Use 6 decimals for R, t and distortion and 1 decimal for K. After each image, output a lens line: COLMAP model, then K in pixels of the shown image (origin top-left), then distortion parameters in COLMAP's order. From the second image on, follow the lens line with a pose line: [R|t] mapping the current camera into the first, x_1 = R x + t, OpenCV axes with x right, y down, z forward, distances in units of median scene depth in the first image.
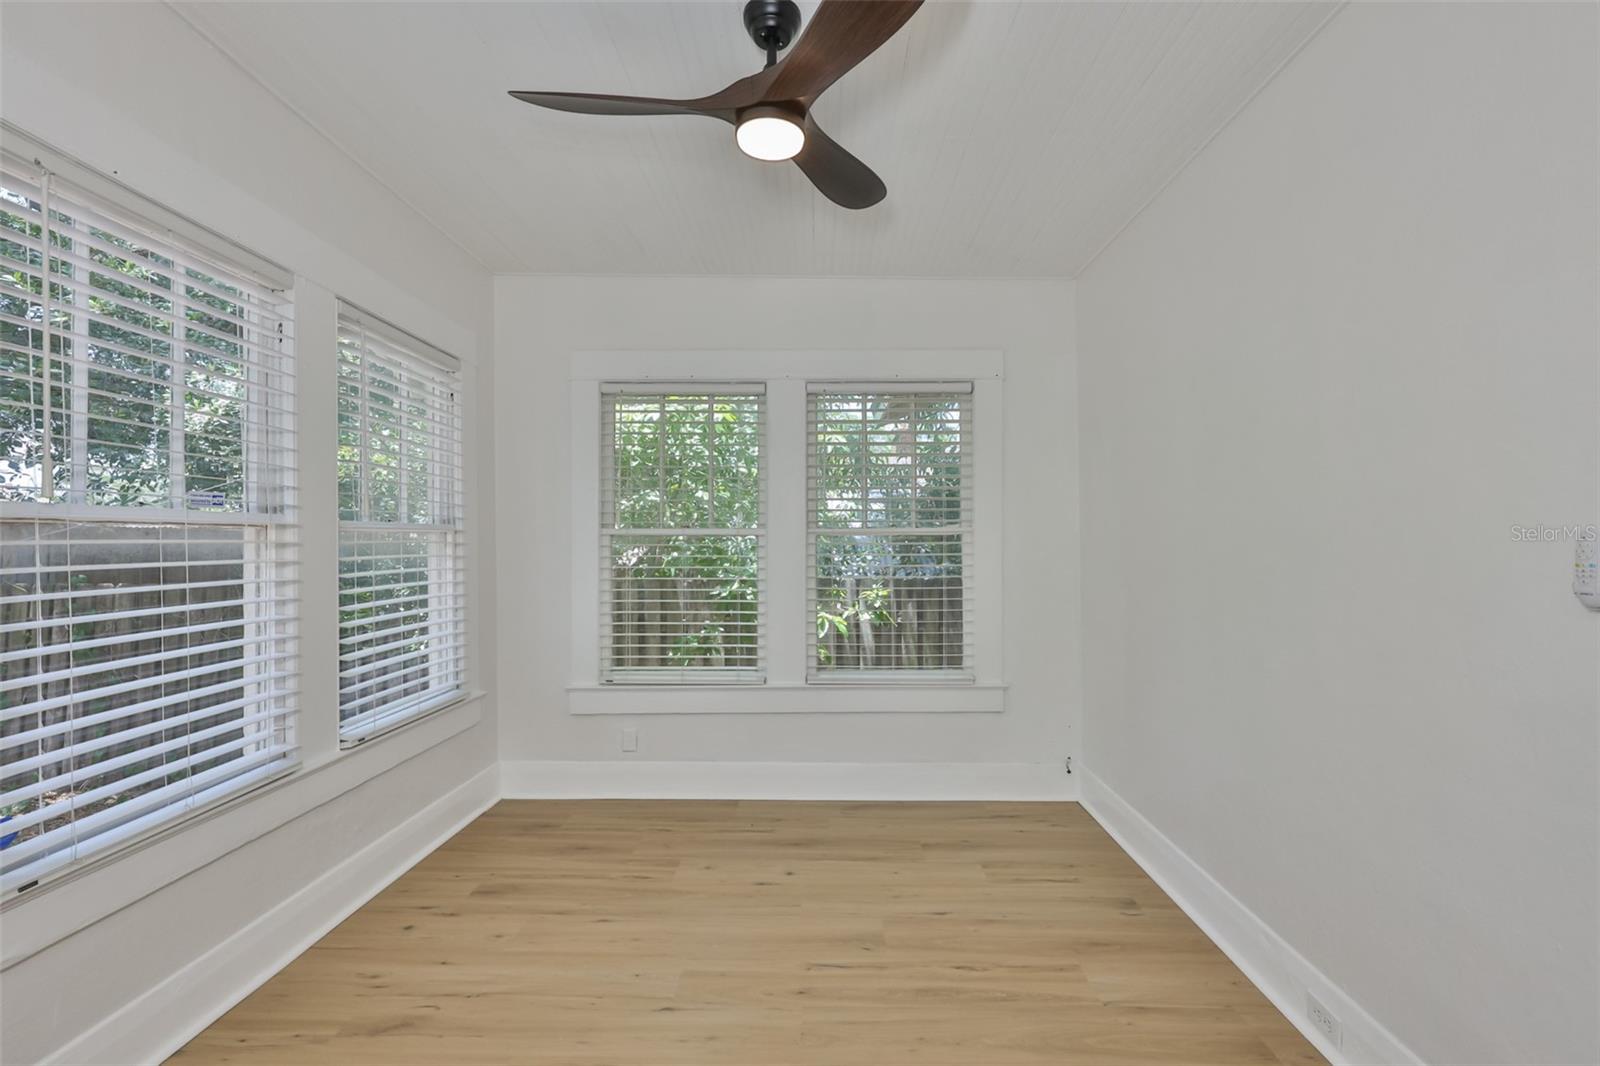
lens RADIAL K [[747.9, 0, 760.5], [0, 747.9, 522.5], [0, 0, 1]] dist [0.001682, 0.000291]
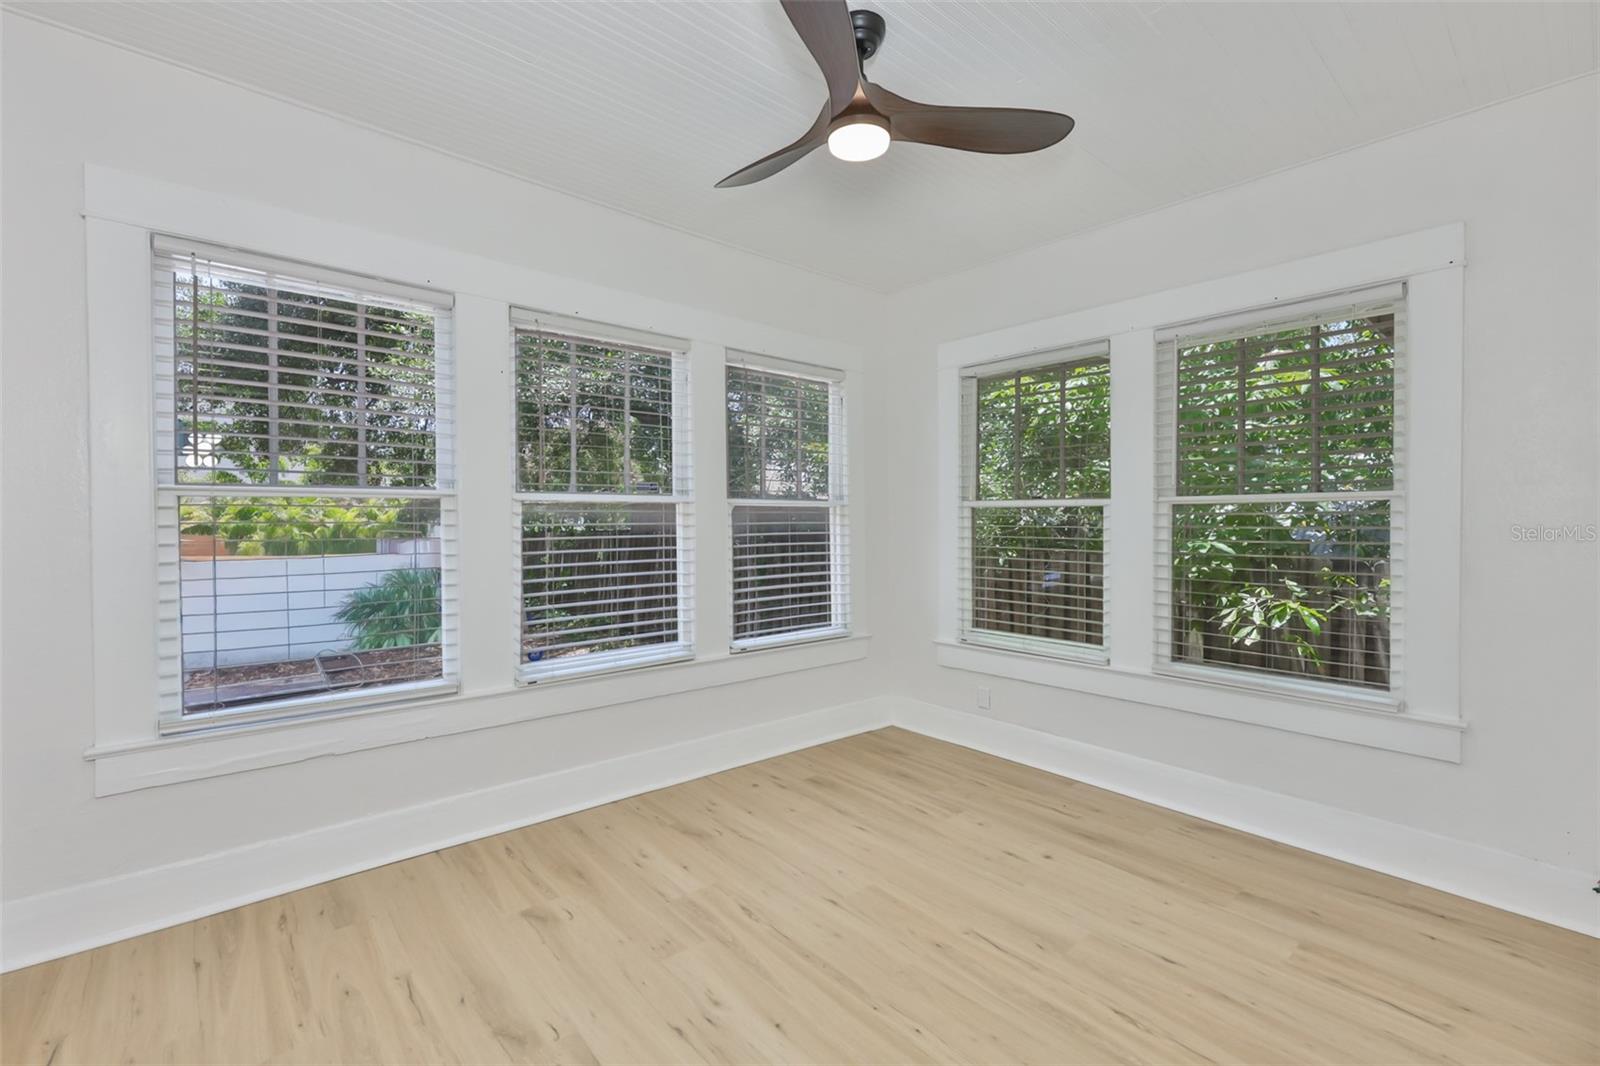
lens RADIAL K [[736.3, 0, 849.0], [0, 736.3, 503.8], [0, 0, 1]] dist [-0.000389, 0.000337]
pose [[0.650479, -0.015258, -0.759371, 0.567959], [0.018180, 0.999825, -0.004516, 0.016252], [0.759306, -0.010868, 0.650643, 0.190336]]
